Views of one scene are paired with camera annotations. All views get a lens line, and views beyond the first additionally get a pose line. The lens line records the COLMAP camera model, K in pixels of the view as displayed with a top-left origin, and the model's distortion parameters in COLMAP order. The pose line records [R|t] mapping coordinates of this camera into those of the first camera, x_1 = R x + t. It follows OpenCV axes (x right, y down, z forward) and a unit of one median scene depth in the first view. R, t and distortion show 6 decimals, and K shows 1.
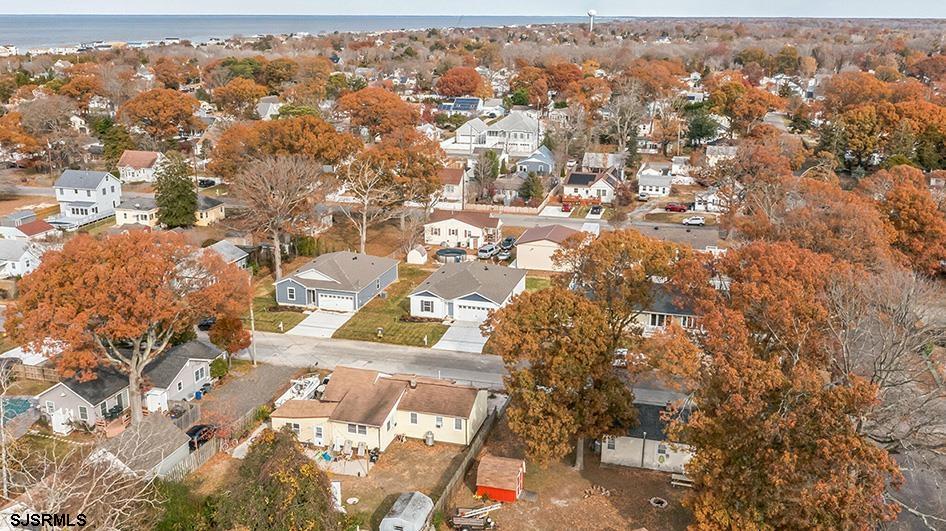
lens RADIAL K [[885.1, 0, 473.0], [0, 885.1, 265.5], [0, 0, 1]] dist [-0.015434, -0.007103]
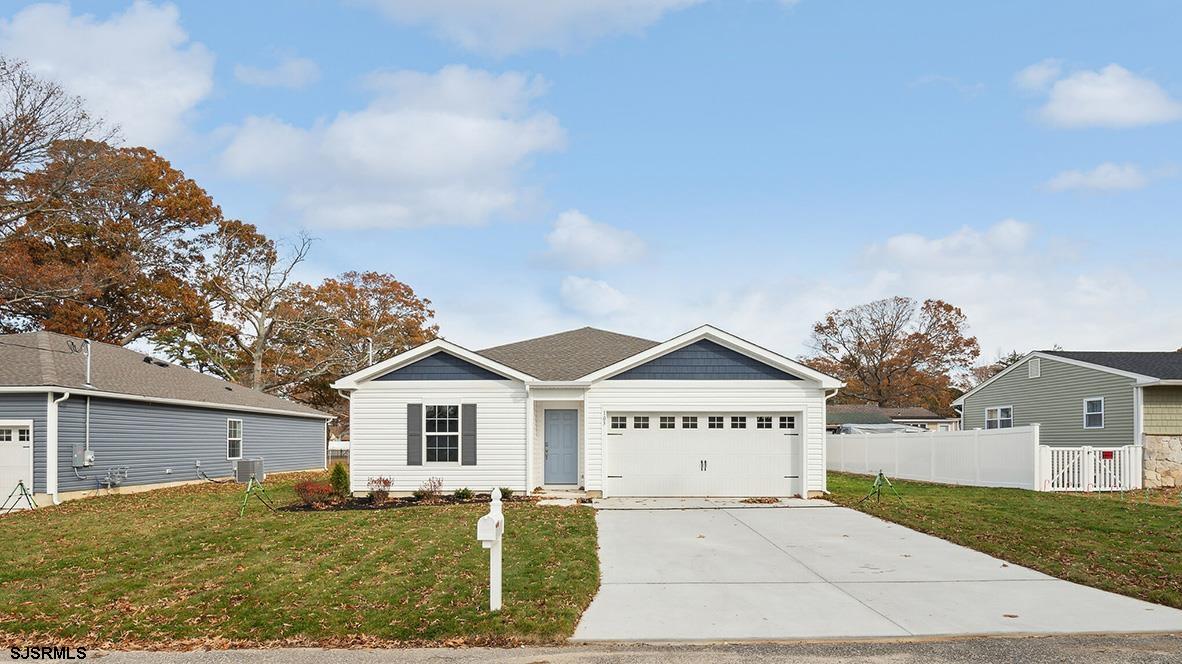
lens RADIAL K [[578.3, 0, 589.0], [0, 578.3, 438.7], [0, 0, 1]] dist [-0.014690, -0.000567]
pose [[0.961717, -0.003185, 0.274027, -0.055412], [0.079453, 0.960225, -0.267686, 0.083131], [-0.262275, 0.279210, 0.923717, 0.877037]]
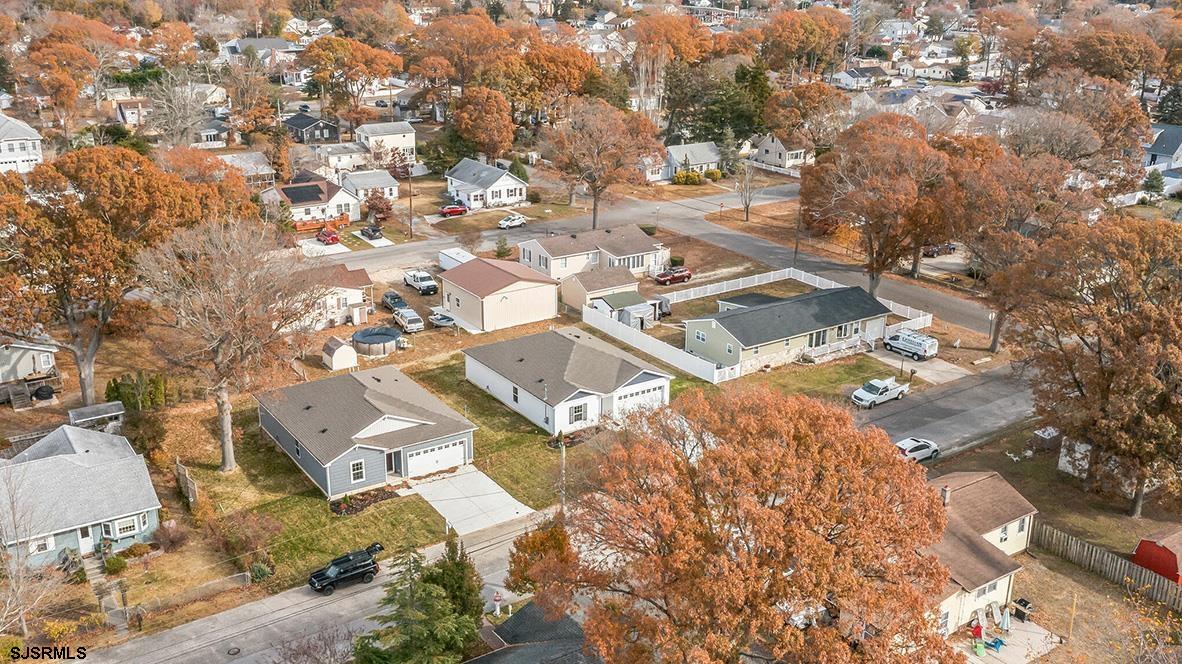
lens RADIAL K [[1106.0, 0, 591.0], [0, 1106.0, 332.0], [0, 0, 1]] dist [-0.015434, -0.007103]
pose [[0.644220, -0.249028, 0.723164, -0.607529], [0.203335, 0.967248, 0.151942, -0.129937], [-0.737317, 0.049161, 0.673756, 0.453949]]
